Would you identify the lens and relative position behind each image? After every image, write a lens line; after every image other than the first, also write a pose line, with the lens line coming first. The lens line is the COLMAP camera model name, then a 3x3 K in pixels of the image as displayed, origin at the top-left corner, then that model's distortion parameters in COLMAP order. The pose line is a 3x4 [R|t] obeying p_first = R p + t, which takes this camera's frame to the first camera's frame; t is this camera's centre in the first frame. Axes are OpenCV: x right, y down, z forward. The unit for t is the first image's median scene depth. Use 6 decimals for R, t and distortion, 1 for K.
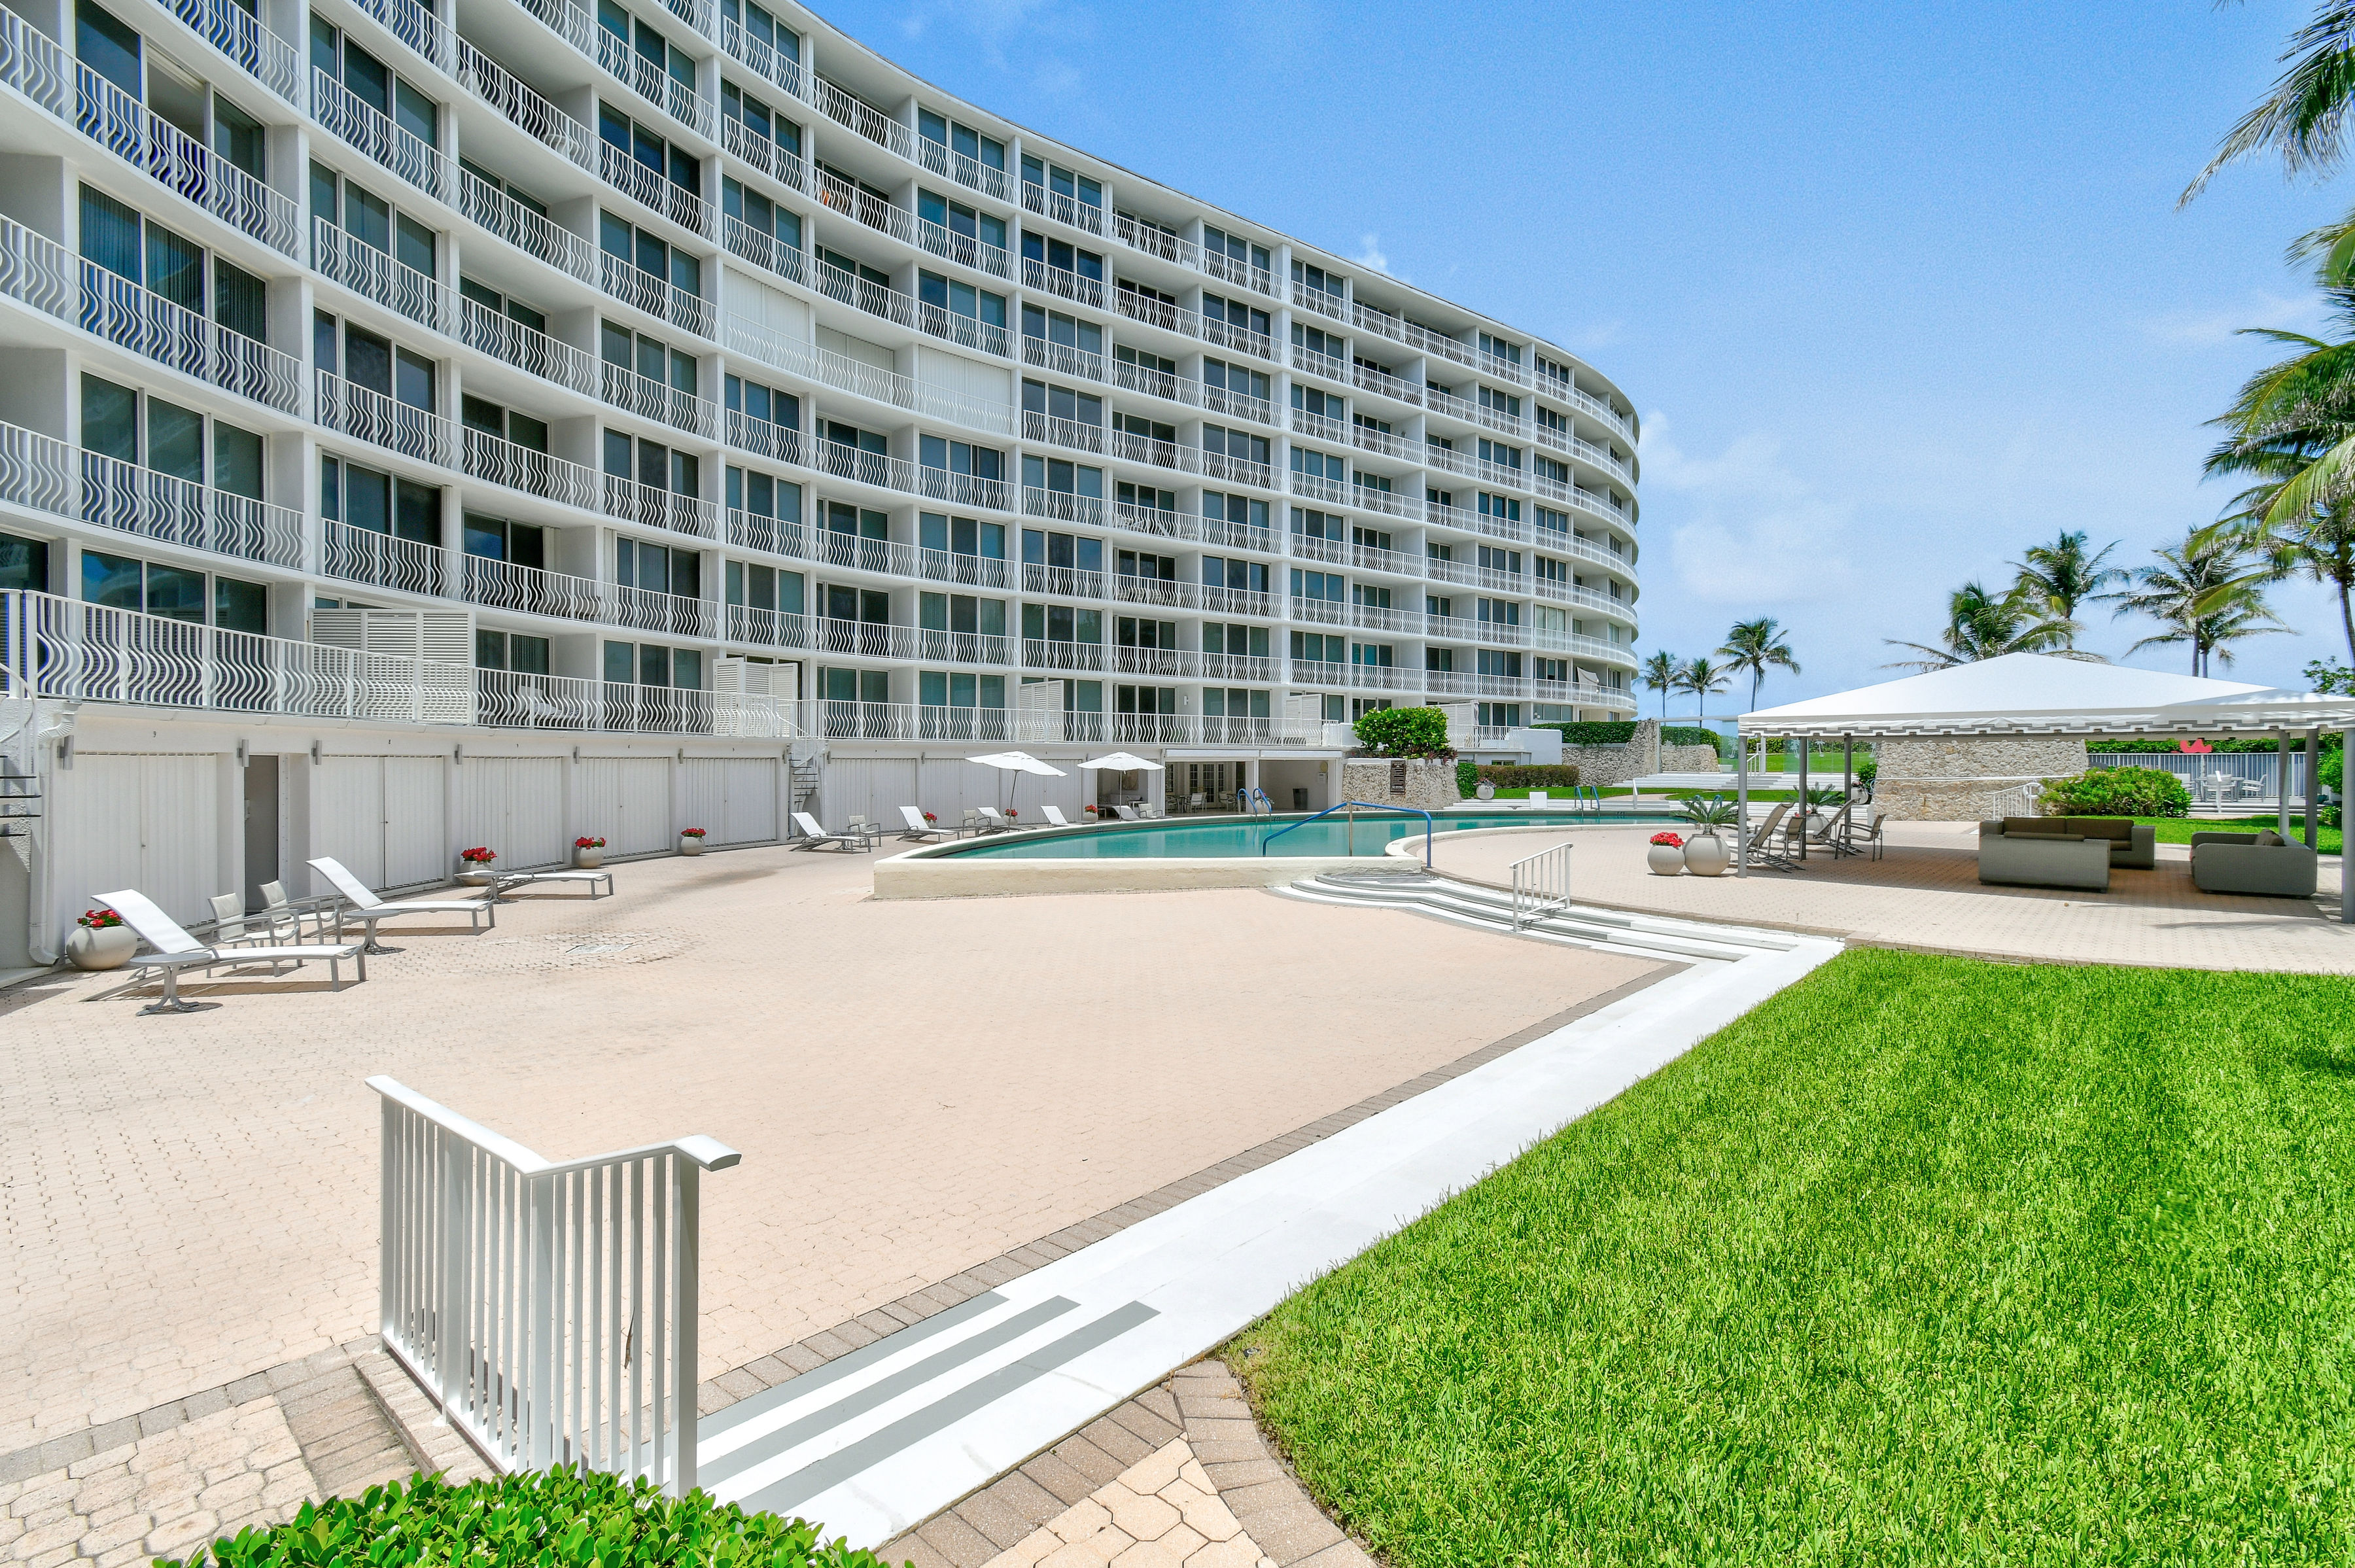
lens RADIAL K [[1062.3, 0, 1177.5], [0, 1062.3, 784.0], [0, 0, 1]] dist [-0.003095, -0.000067]
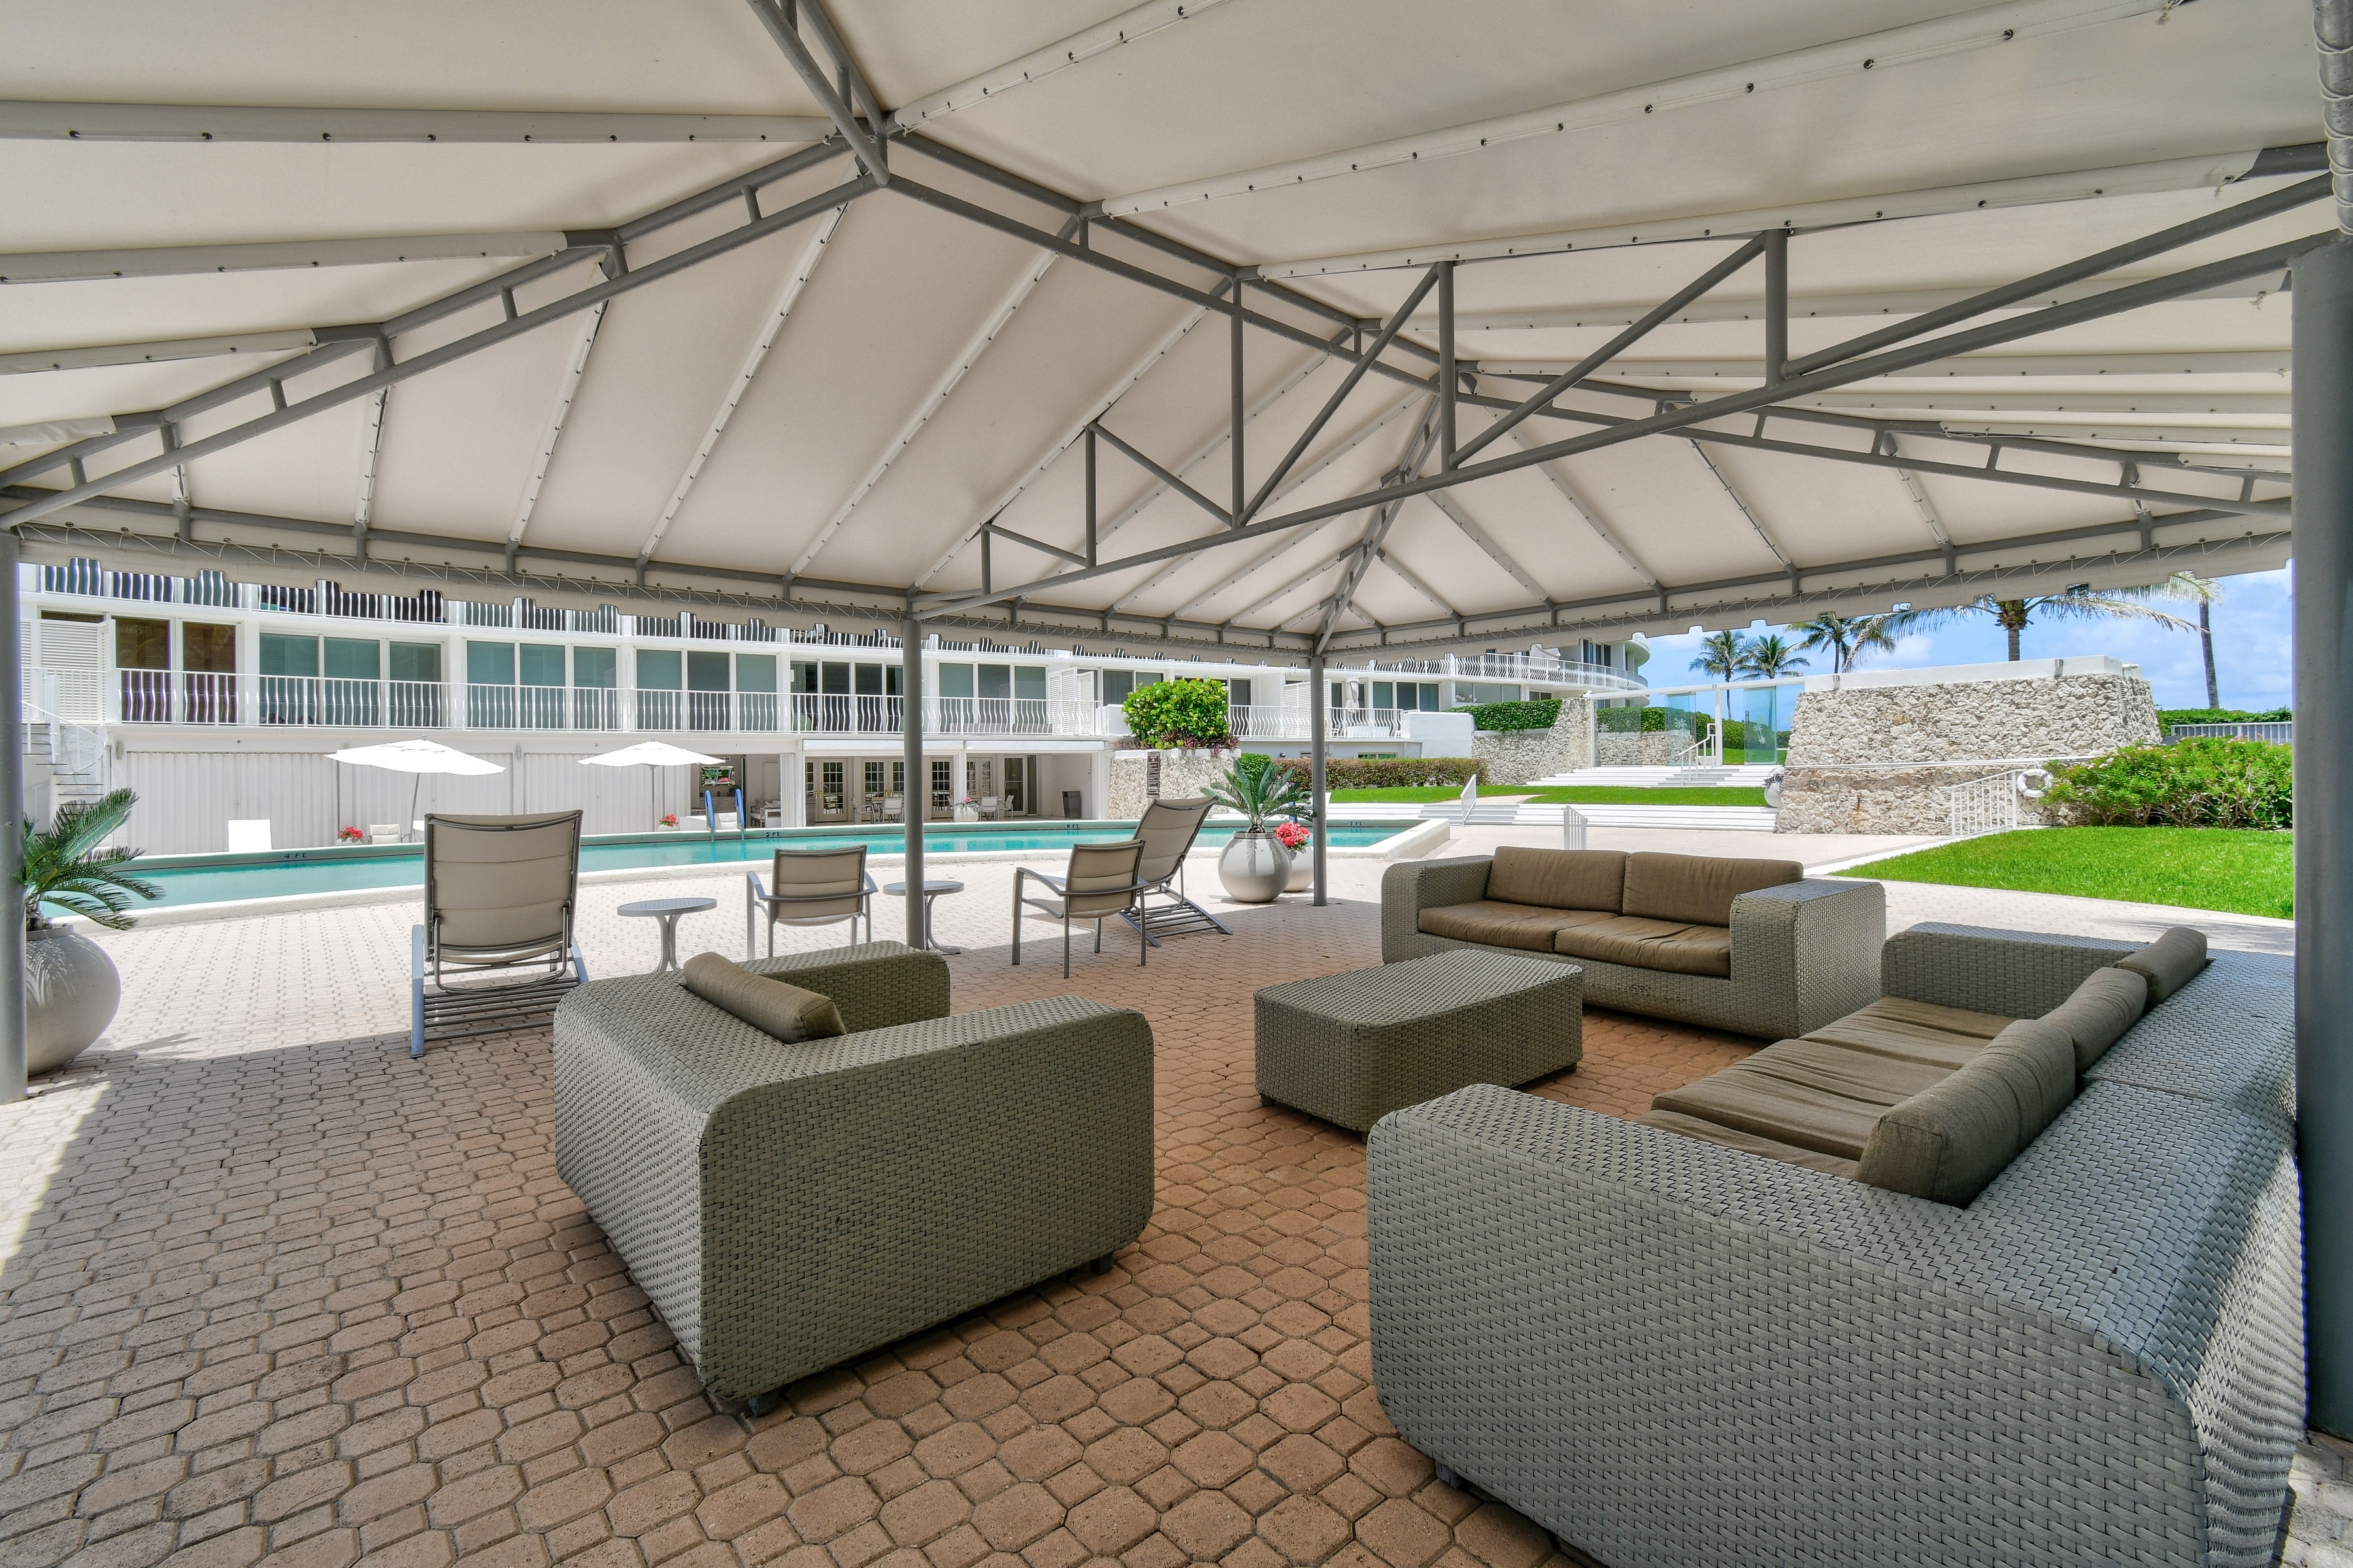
lens RADIAL K [[1024.2, 0, 1176.5], [0, 1024.2, 784.0], [0, 0, 1]] dist [0.015095, 0.000037]
pose [[0.990931, -0.009105, -0.134062, 0.321856], [0.008285, 0.999943, -0.006674, 0.005293], [0.134115, 0.005502, 0.990951, 0.290698]]
